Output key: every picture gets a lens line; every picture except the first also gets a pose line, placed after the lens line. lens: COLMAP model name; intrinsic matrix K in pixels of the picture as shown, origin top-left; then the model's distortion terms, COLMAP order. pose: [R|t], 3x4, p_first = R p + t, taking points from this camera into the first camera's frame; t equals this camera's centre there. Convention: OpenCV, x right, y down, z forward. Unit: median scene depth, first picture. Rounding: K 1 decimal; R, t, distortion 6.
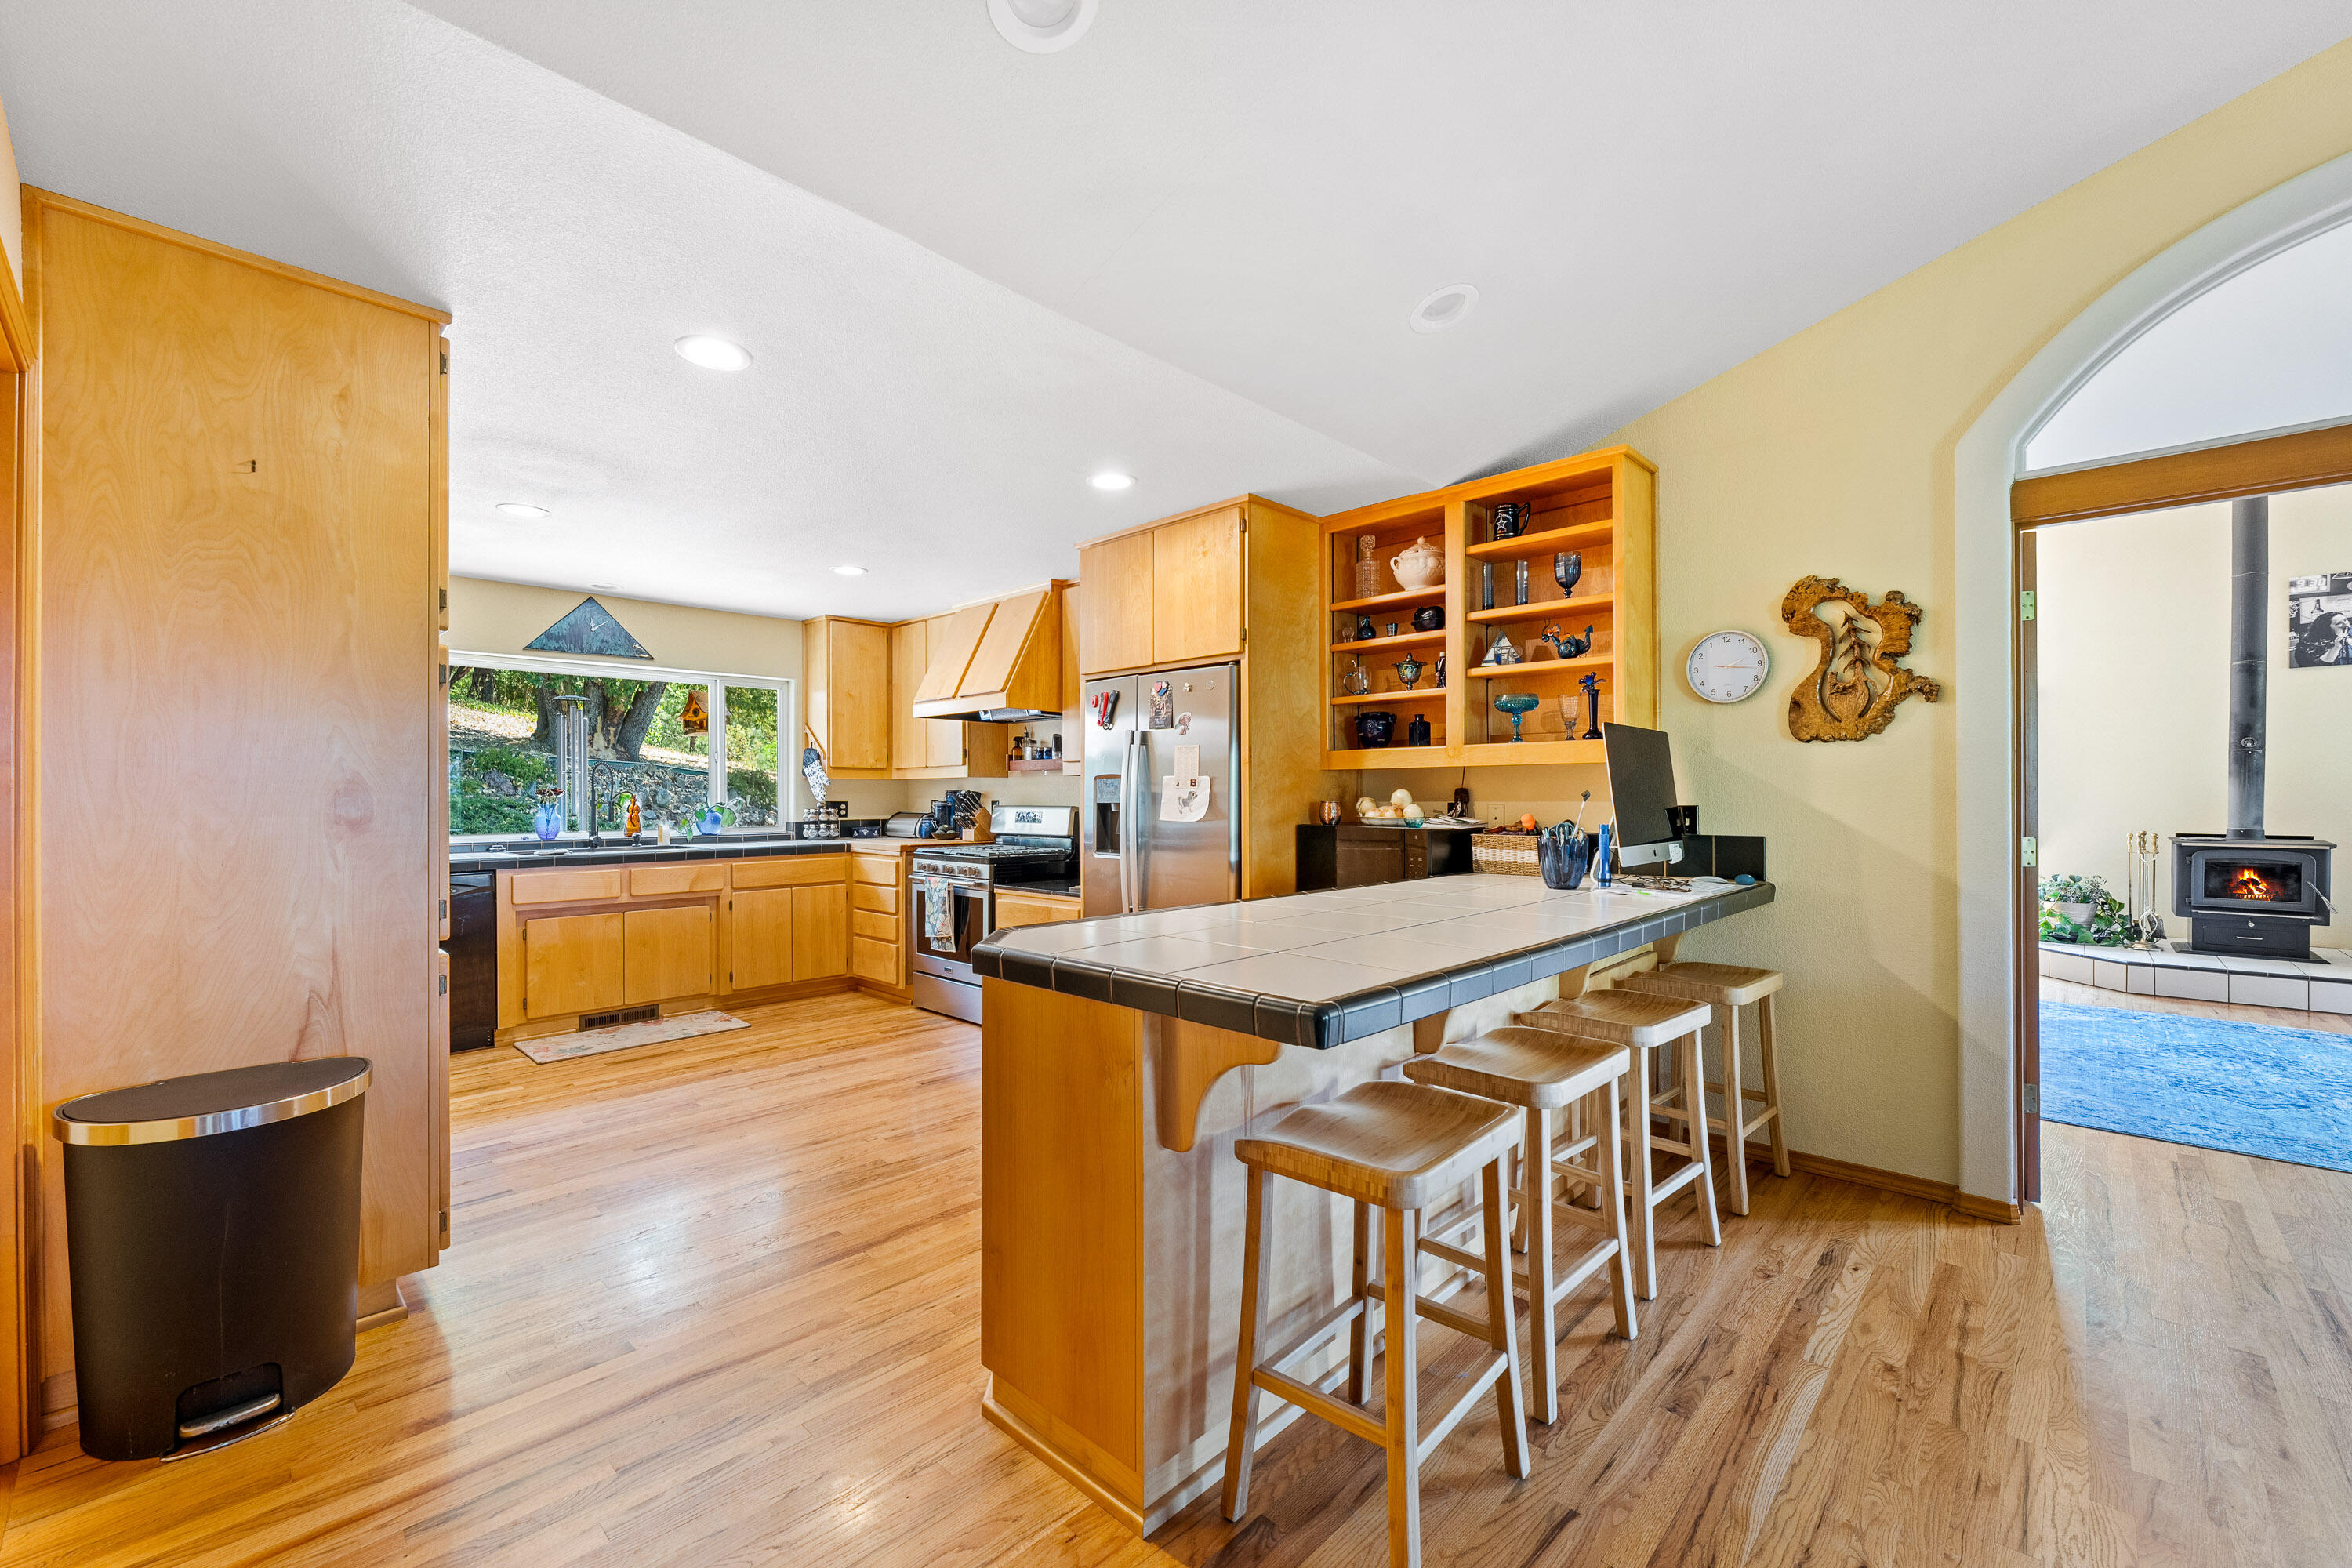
lens RADIAL K [[946.2, 0, 1179.0], [0, 946.2, 795.0], [0, 0, 1]] dist [-0.000371, -0.000492]
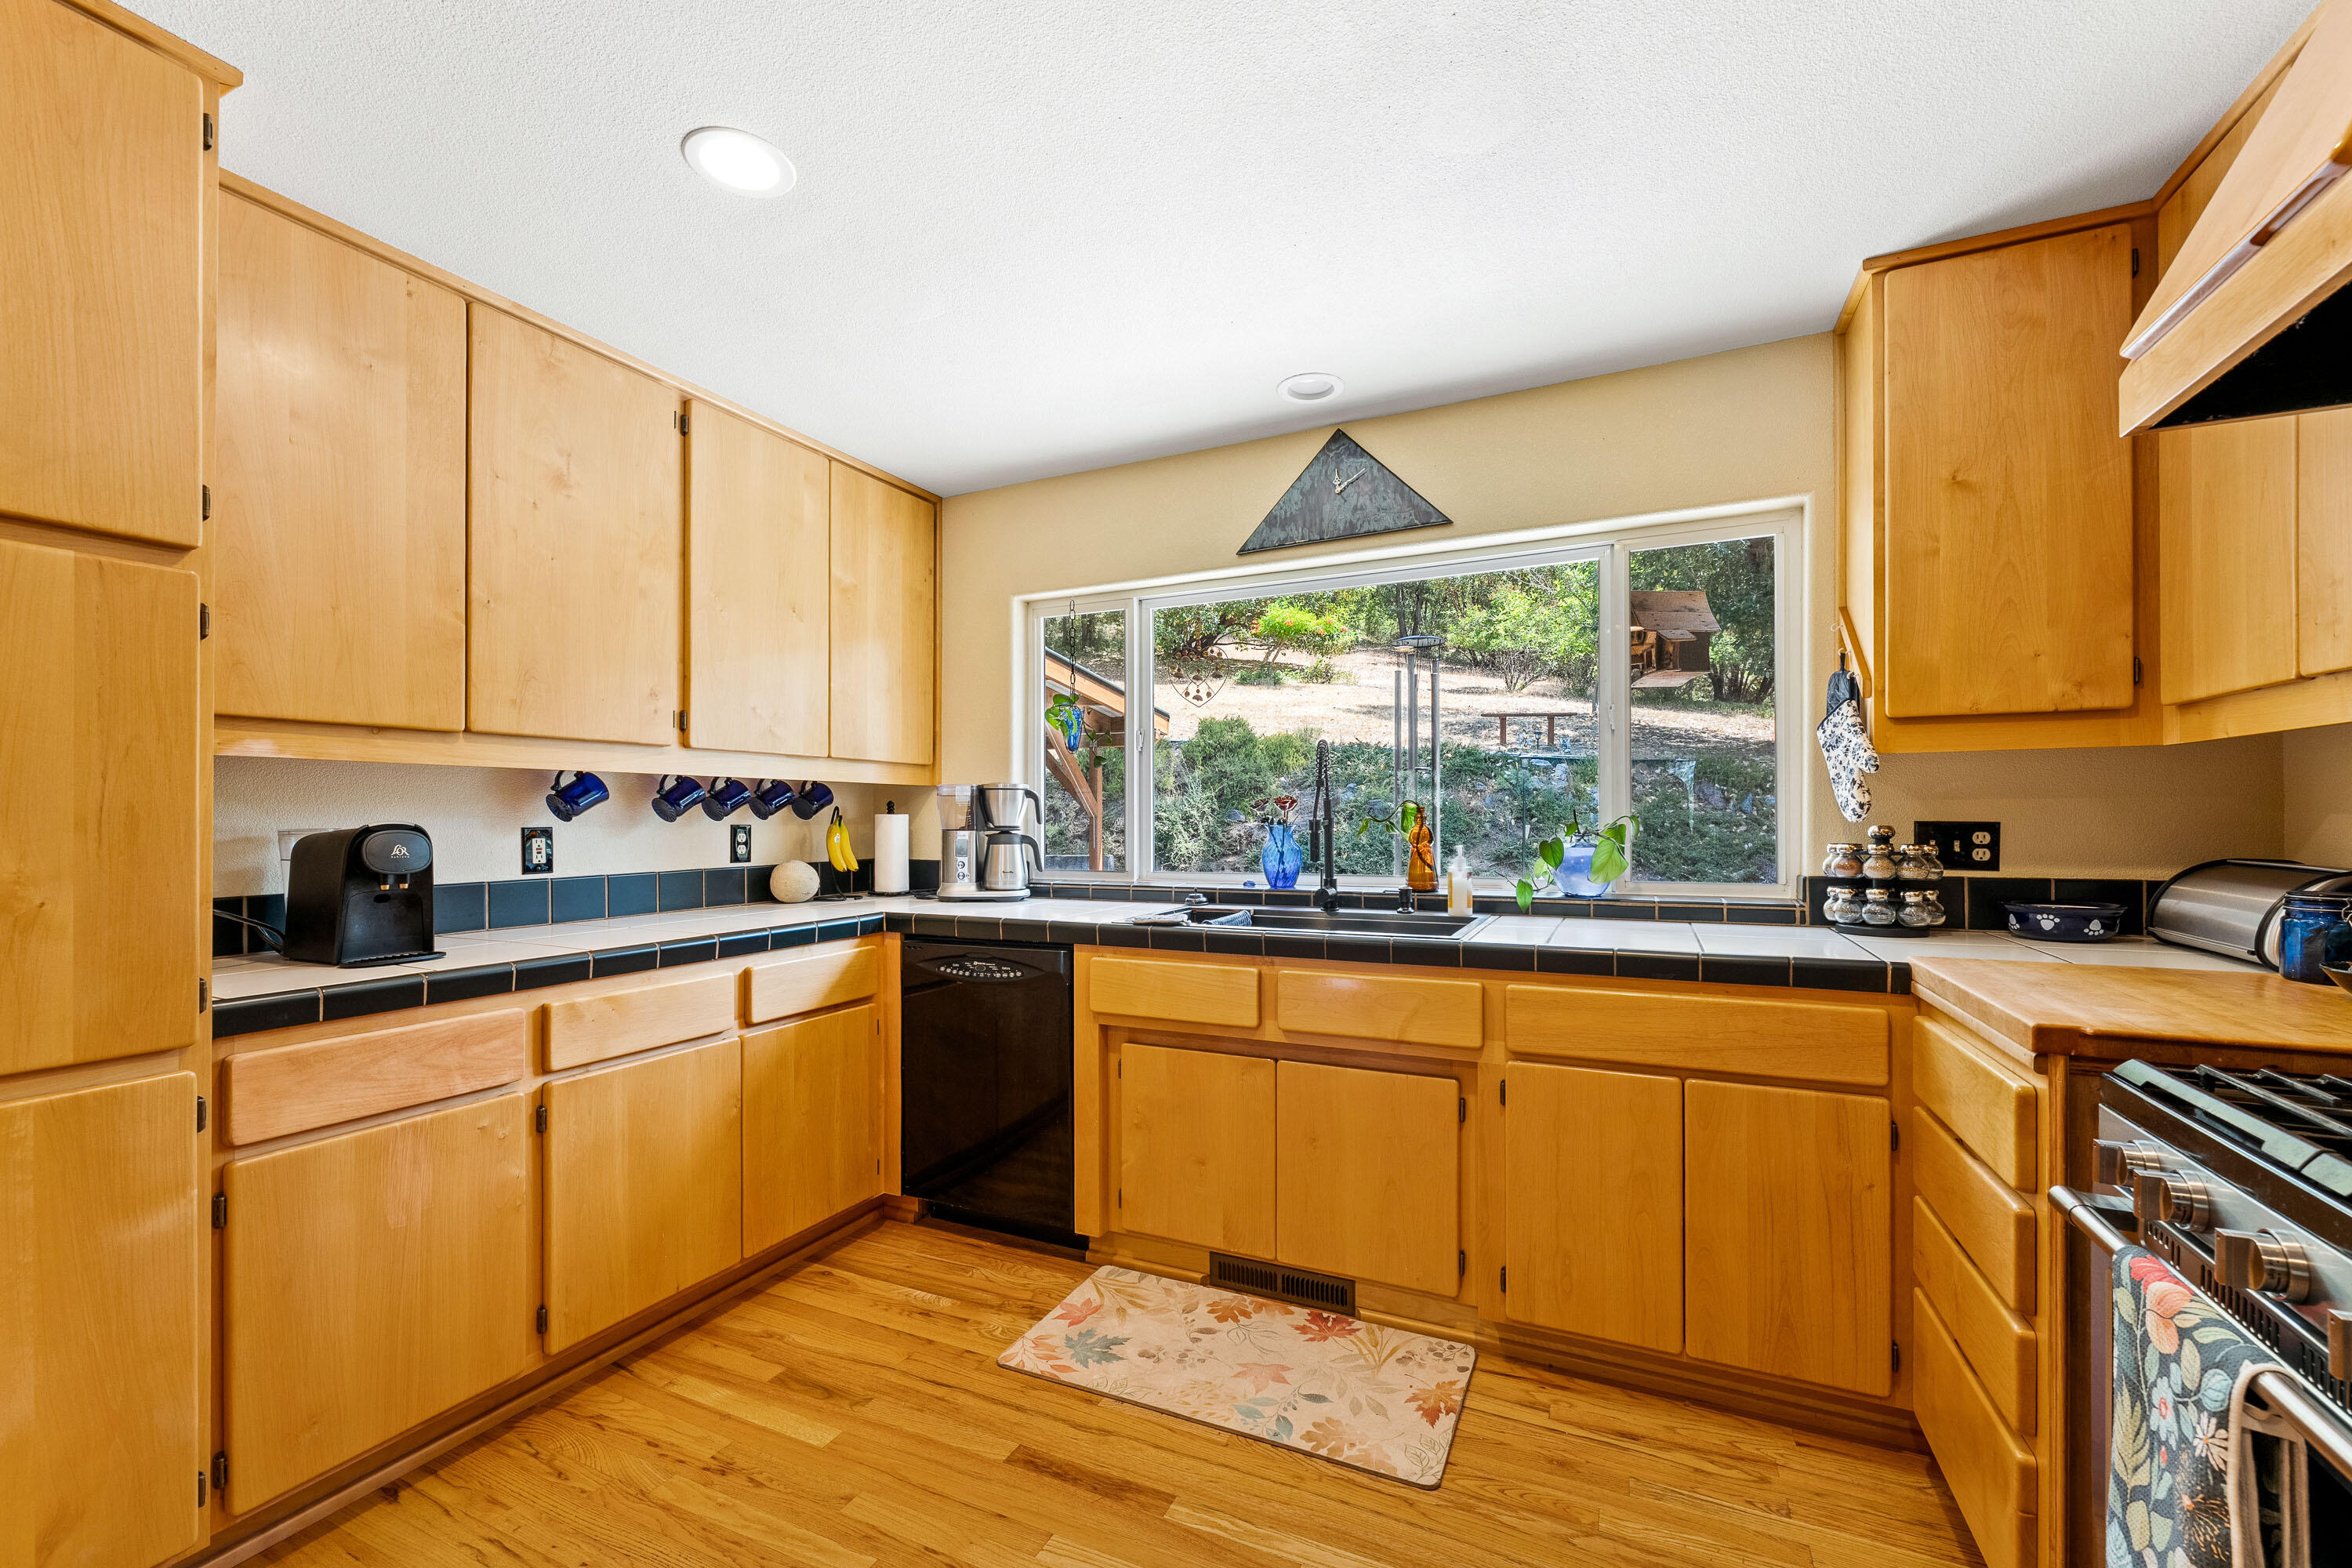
lens RADIAL K [[954.1, 0, 1177.2], [0, 954.1, 813.8], [0, 0, 1]] dist [-0.001735, -0.000692]
pose [[0.310267, -0.000866, -0.950649, -0.154802], [0.005112, 0.999987, 0.000758, 0.002759], [0.950636, -0.005095, 0.310267, 0.793008]]
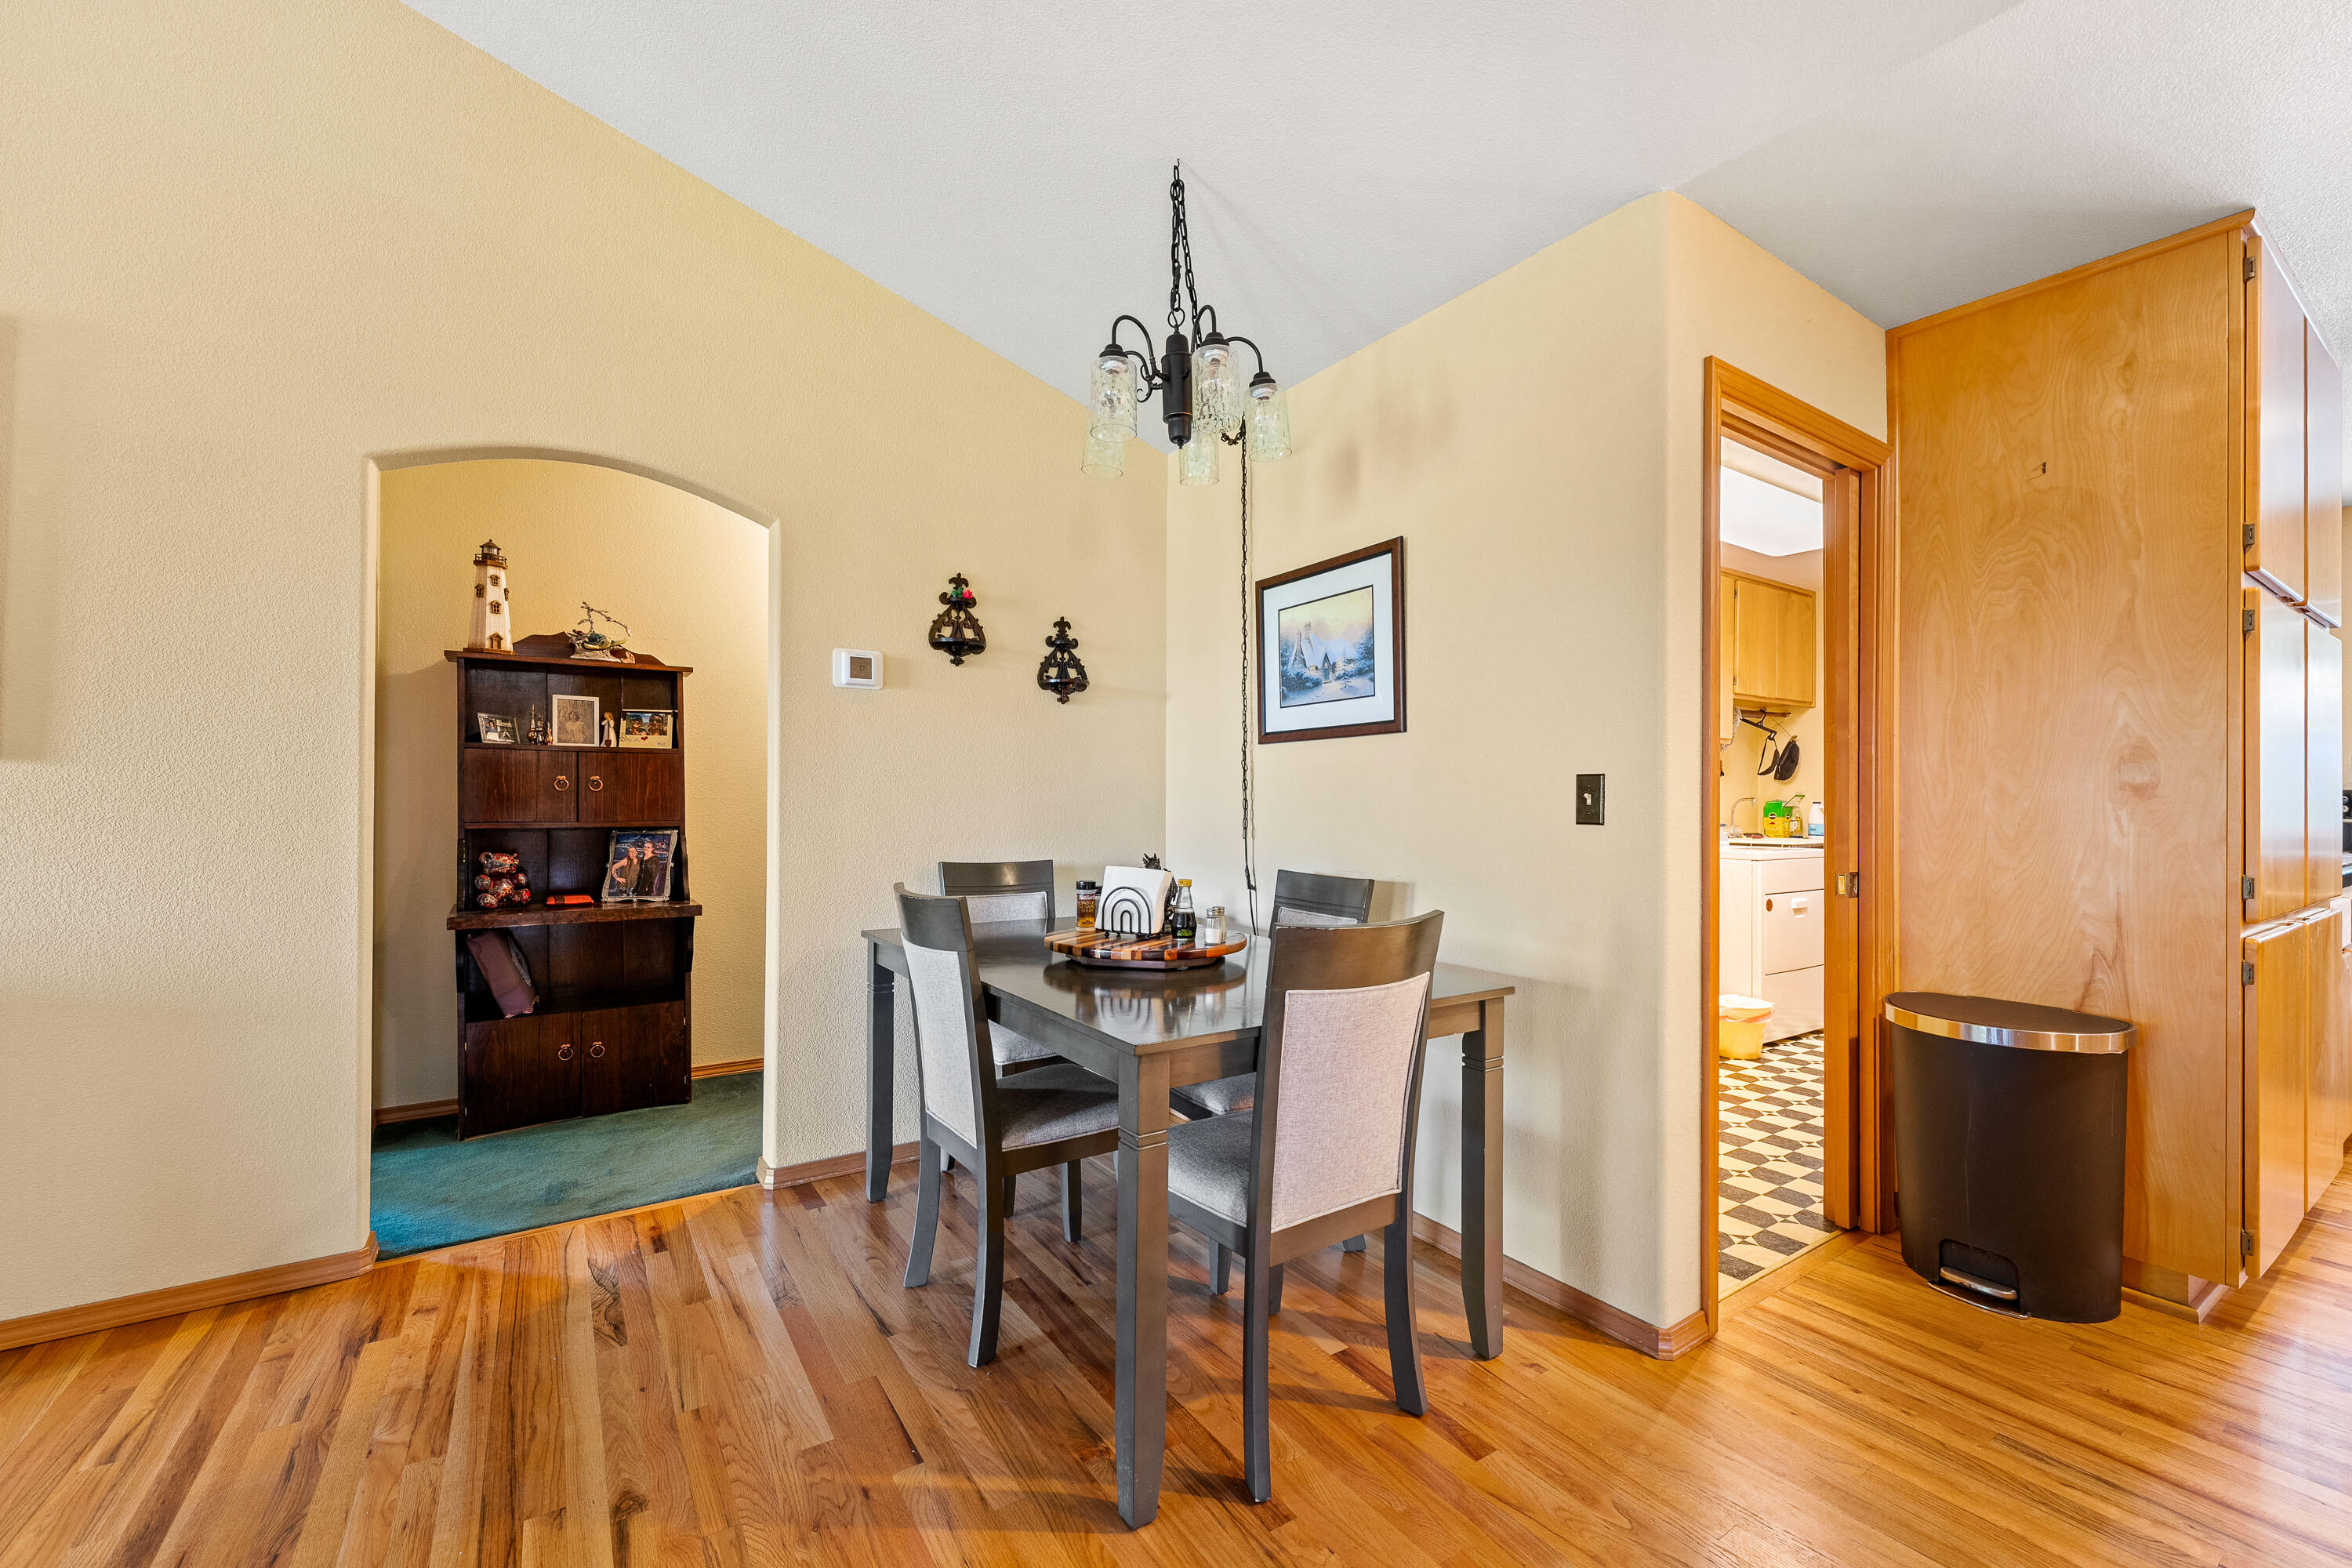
lens RADIAL K [[946.2, 0, 1179.0], [0, 946.2, 795.0], [0, 0, 1]] dist [-0.000371, -0.000492]
pose [[-0.223672, -0.002922, -0.974660, 0.134145], [-0.000439, 0.999996, -0.002897, 0.016713], [0.974664, -0.000220, -0.223672, 0.101558]]
